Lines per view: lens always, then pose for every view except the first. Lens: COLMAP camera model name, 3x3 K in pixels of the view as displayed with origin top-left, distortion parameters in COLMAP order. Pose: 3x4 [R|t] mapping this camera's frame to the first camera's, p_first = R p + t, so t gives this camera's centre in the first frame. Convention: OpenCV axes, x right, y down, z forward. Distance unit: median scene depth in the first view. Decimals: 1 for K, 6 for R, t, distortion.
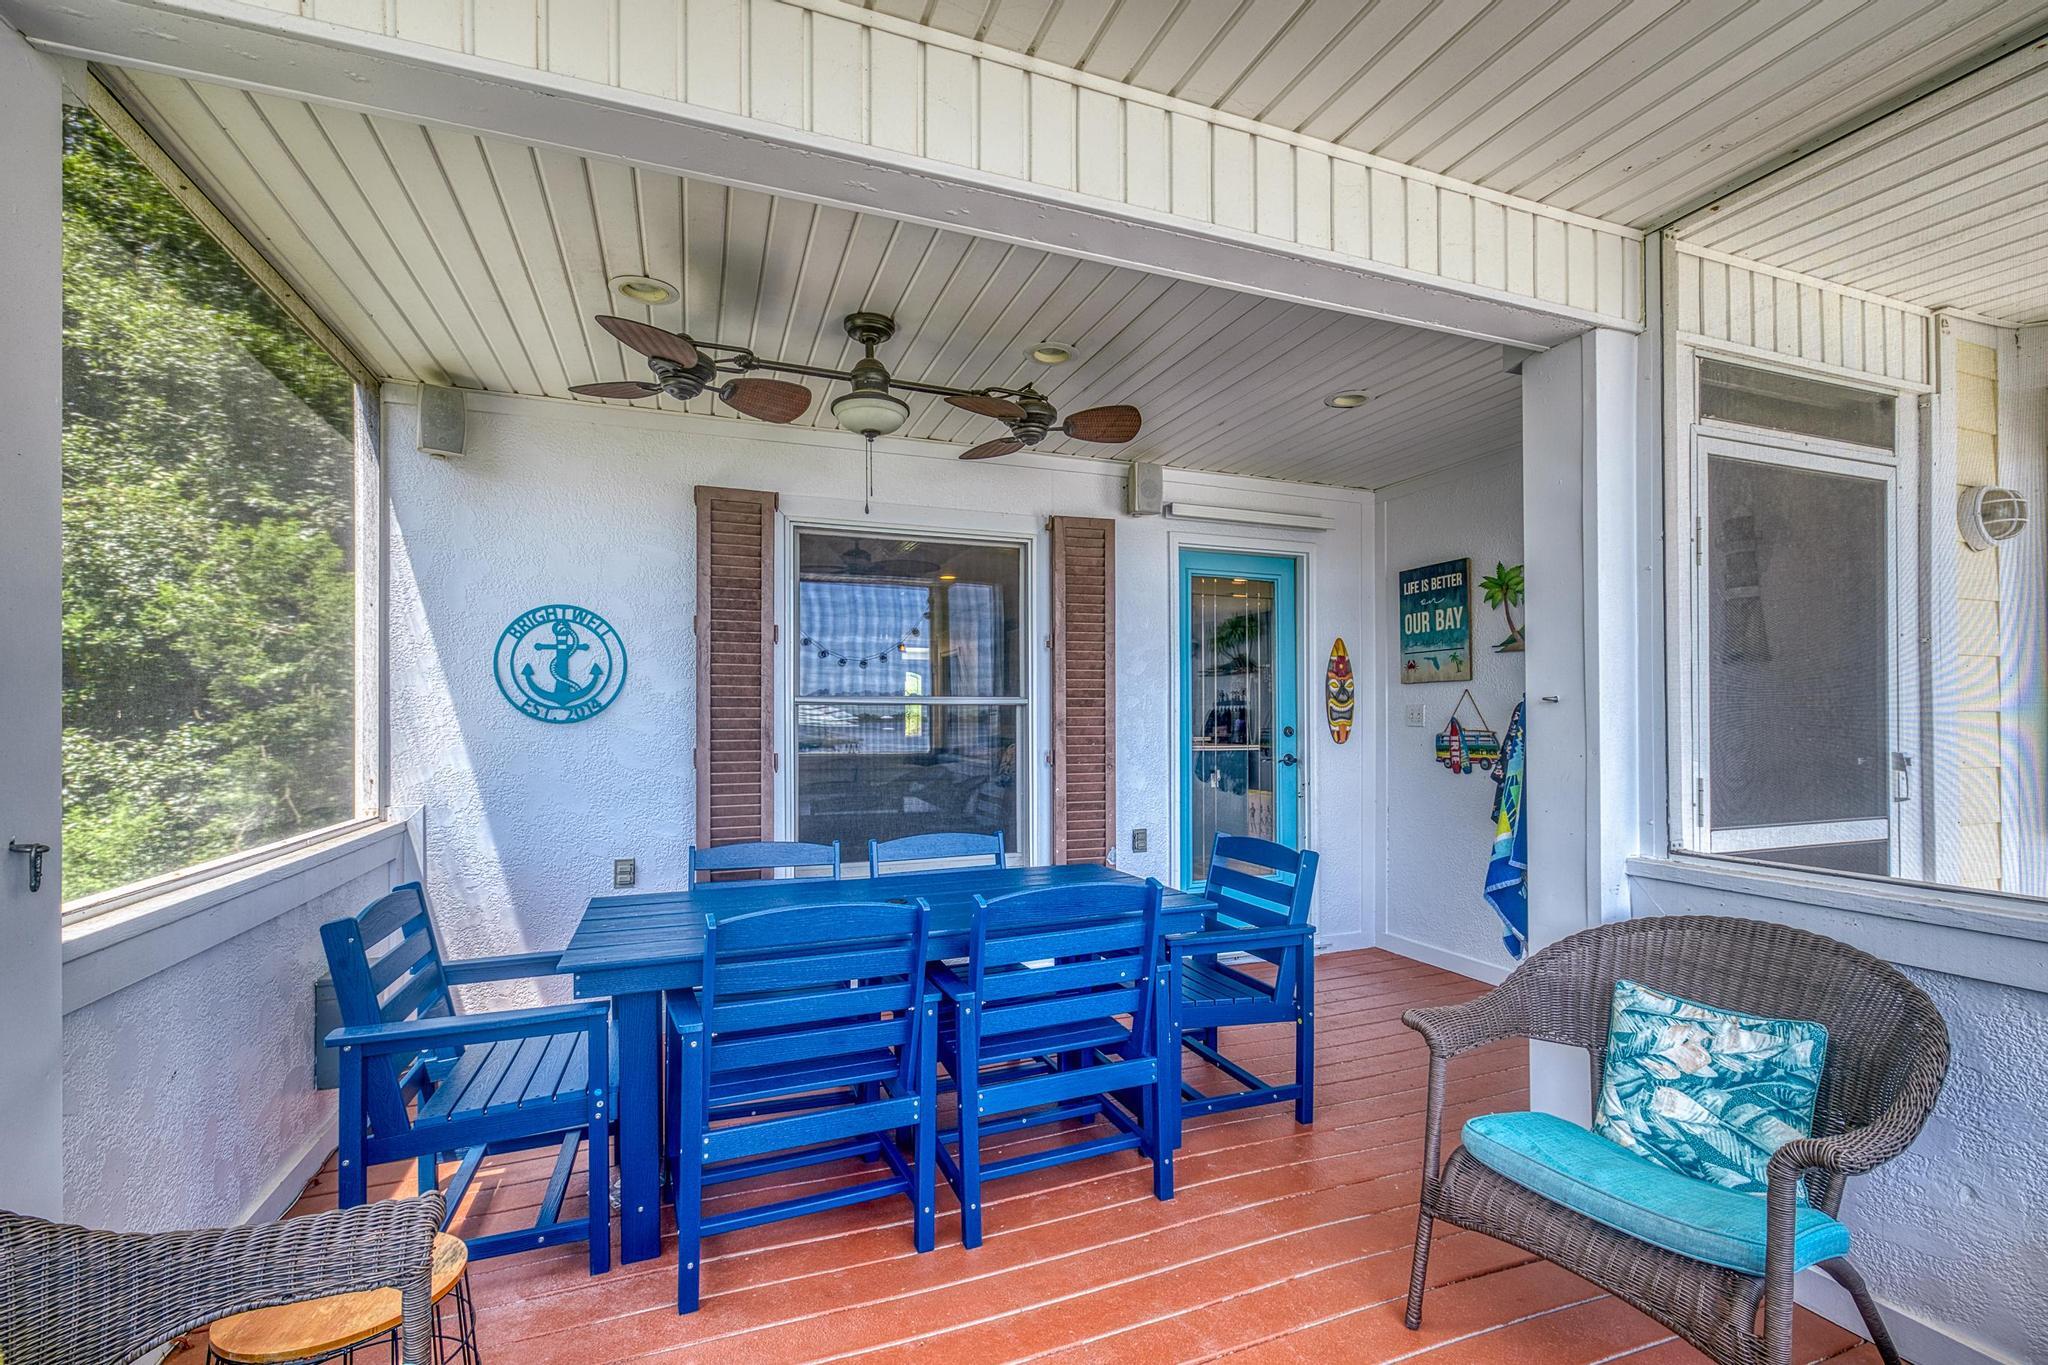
lens RADIAL K [[864.6, 0, 1019.5], [0, 864.6, 702.0], [0, 0, 1]] dist [0.002884, 0.000457]
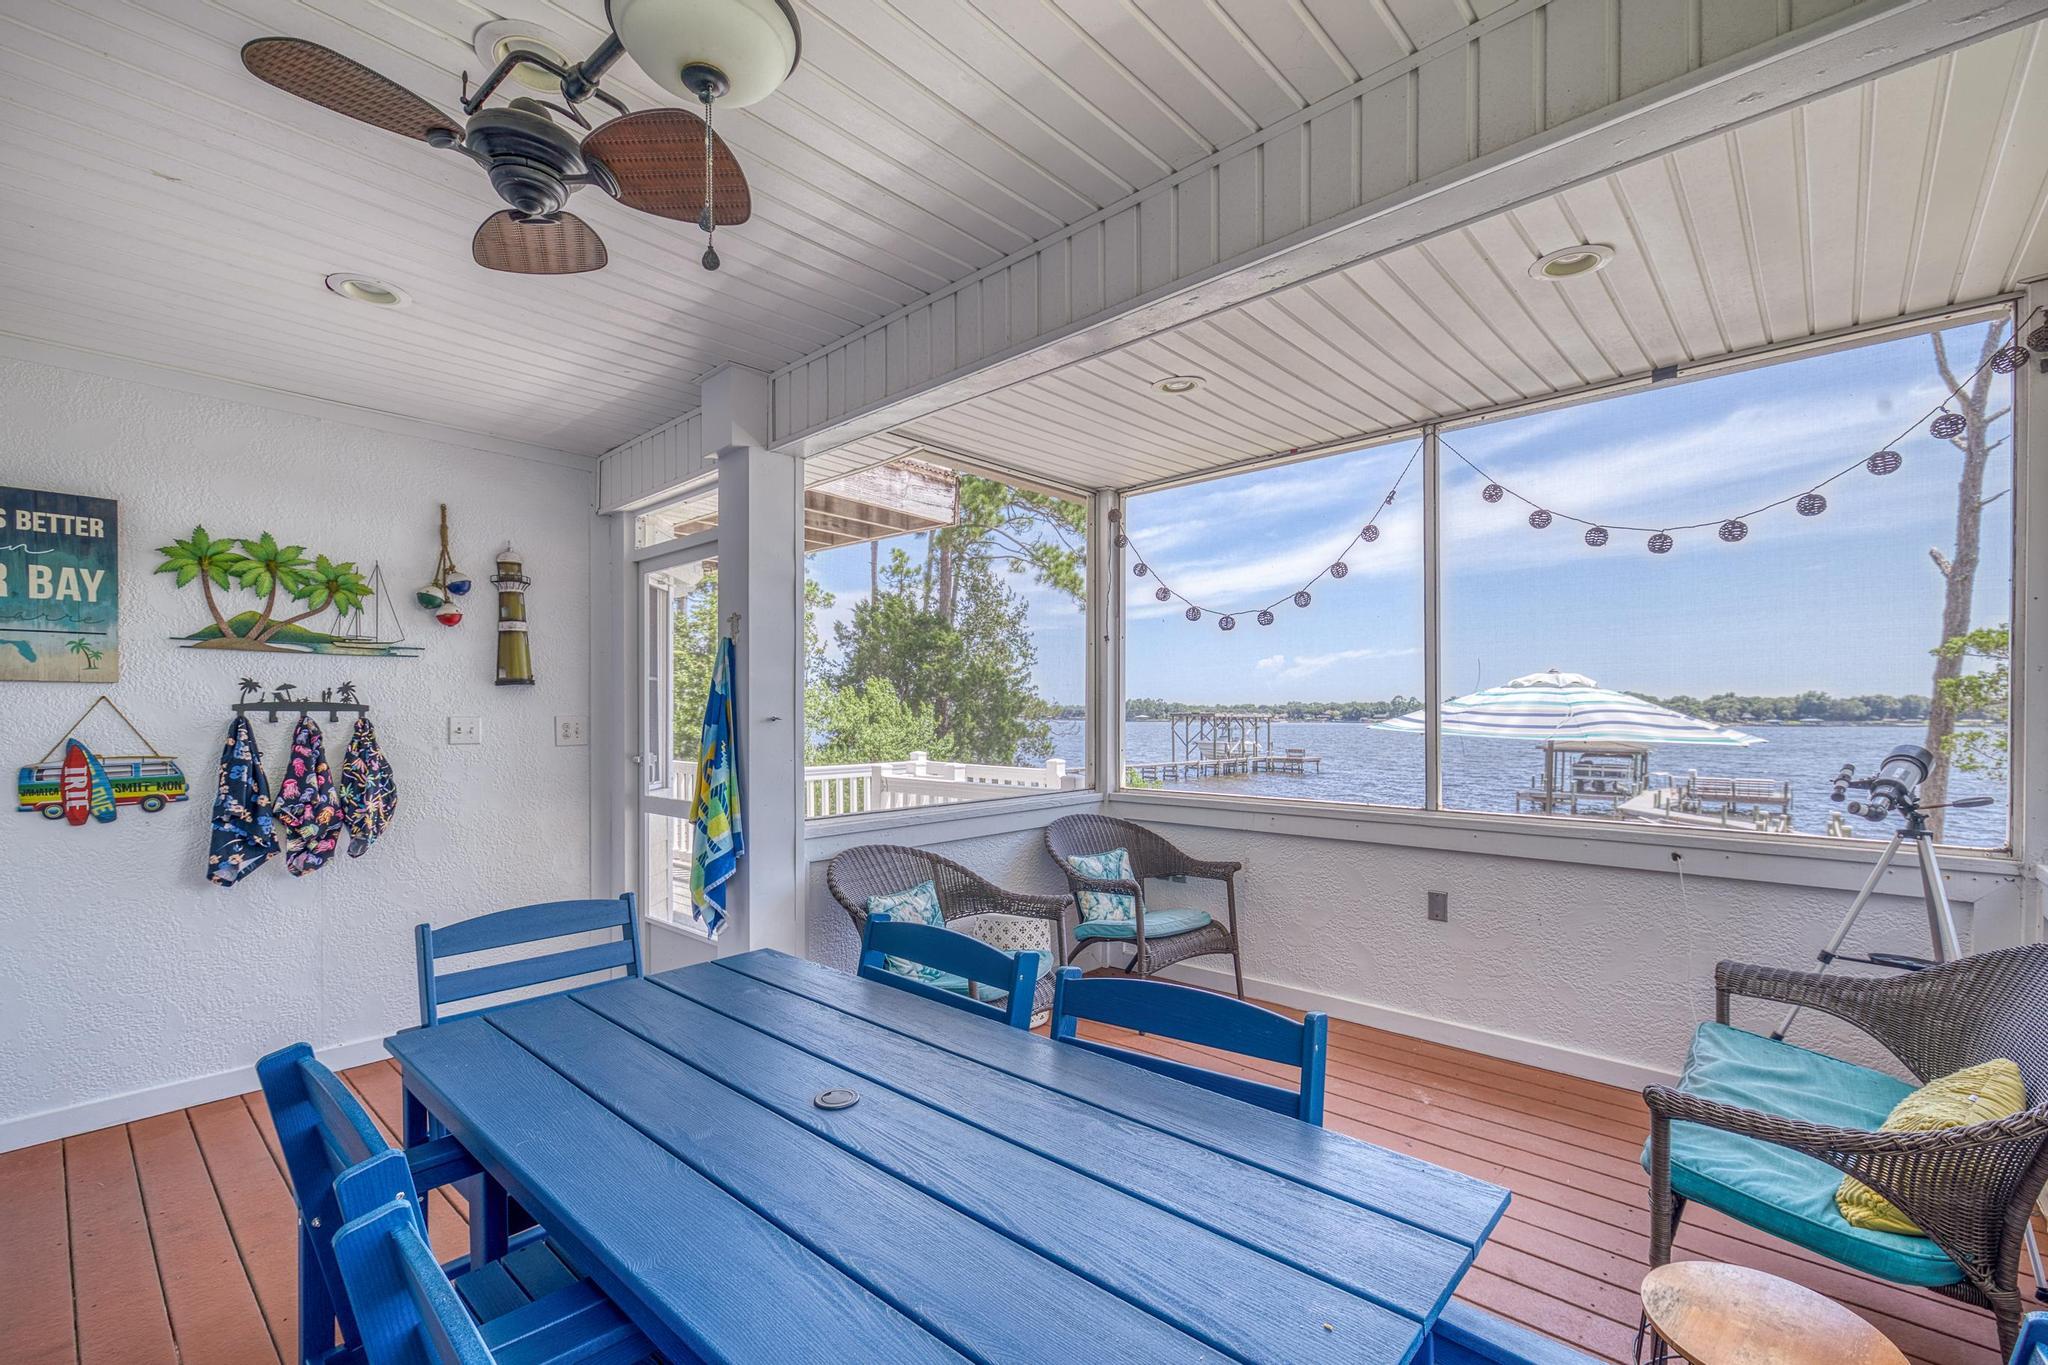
lens RADIAL K [[864.6, 0, 1027.3], [0, 864.6, 701.3], [0, 0, 1]] dist [0.002884, 0.000457]
pose [[-0.427397, 0.015360, 0.903934, -0.386472], [-0.010229, 0.999709, -0.021824, -0.003207], [-0.904006, -0.018574, -0.427115, 0.638467]]
